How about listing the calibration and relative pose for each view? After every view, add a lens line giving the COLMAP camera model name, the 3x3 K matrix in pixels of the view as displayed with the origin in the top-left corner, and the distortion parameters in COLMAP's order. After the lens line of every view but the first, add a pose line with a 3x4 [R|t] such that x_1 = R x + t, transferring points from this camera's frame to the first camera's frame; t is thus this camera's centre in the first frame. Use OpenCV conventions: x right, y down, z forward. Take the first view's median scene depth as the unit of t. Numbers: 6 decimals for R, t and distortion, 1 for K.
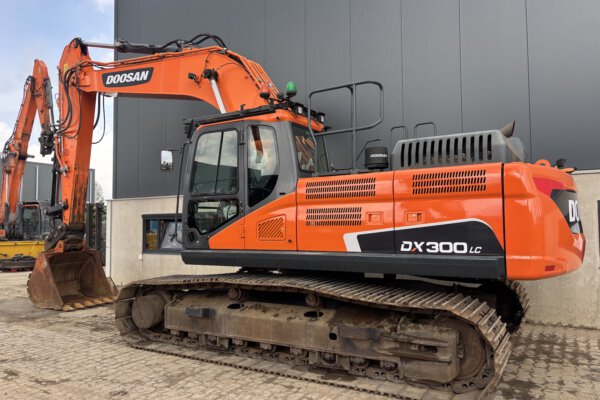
lens RADIAL K [[451.9, 0, 295.1], [0, 451.9, 204.3], [0, 0, 1]] dist [0.039295, -0.046802]
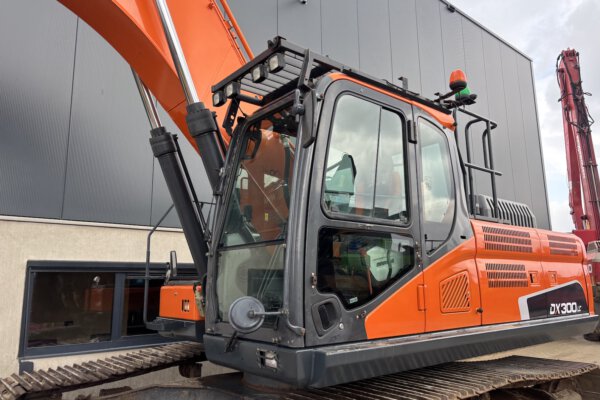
lens RADIAL K [[451.9, 0, 298.2], [0, 451.9, 199.3], [0, 0, 1]] dist [0.039295, -0.046802]
pose [[0.329486, 0.184341, 0.925990, -0.725503], [-0.034870, 0.982462, -0.183176, 0.051462], [-0.943516, 0.028065, 0.330136, 1.002255]]
